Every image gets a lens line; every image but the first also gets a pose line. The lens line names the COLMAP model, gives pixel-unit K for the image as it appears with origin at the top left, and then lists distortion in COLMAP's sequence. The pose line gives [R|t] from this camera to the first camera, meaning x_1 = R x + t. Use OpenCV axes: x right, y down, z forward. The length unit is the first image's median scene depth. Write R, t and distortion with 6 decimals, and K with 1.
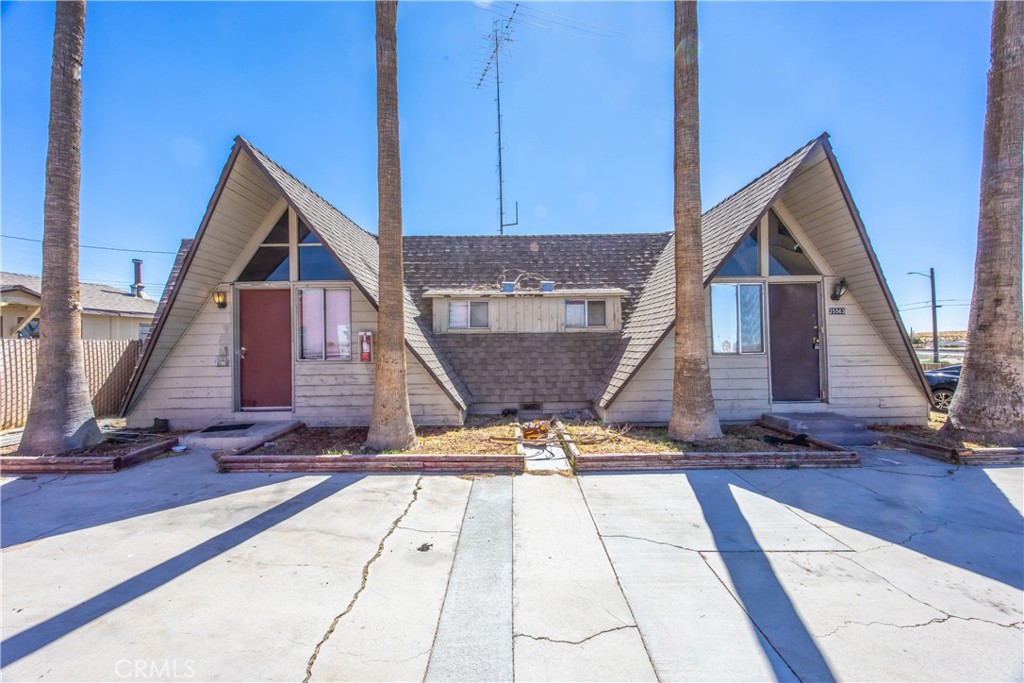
lens RADIAL K [[396.9, 0, 512.3], [0, 396.9, 340.3], [0, 0, 1]] dist [-0.001582, -0.000367]
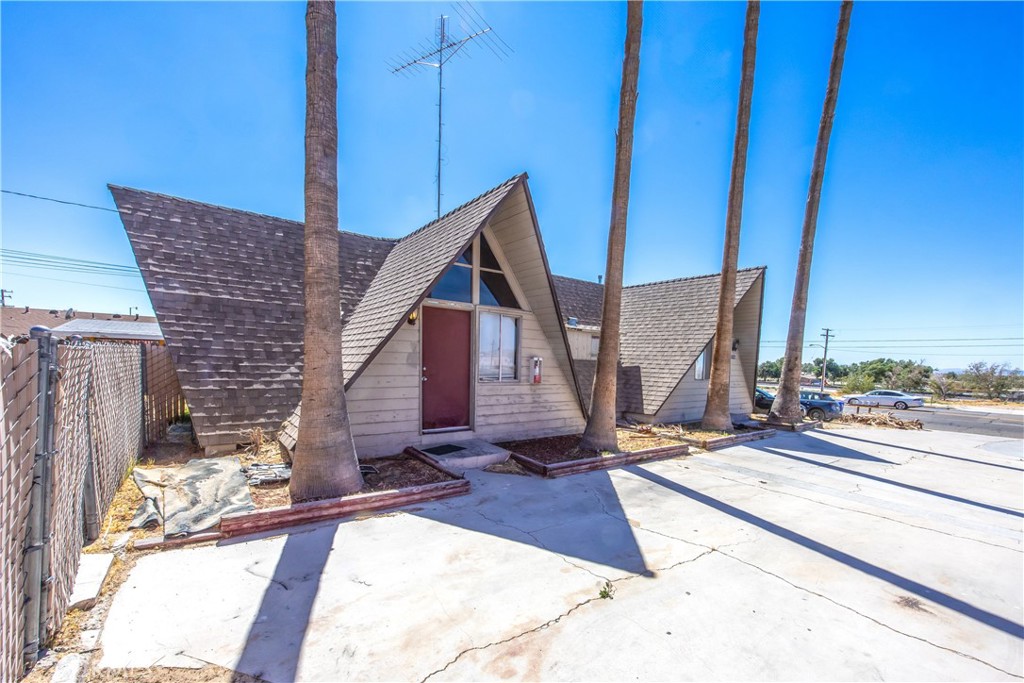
lens RADIAL K [[417.7, 0, 524.3], [0, 417.7, 393.3], [0, 0, 1]] dist [-0.002322, -0.000157]
pose [[0.790468, -0.010135, 0.612419, -1.120590], [-0.047634, 0.995818, 0.077961, -0.010183], [-0.610648, -0.090798, 0.786680, 0.061299]]
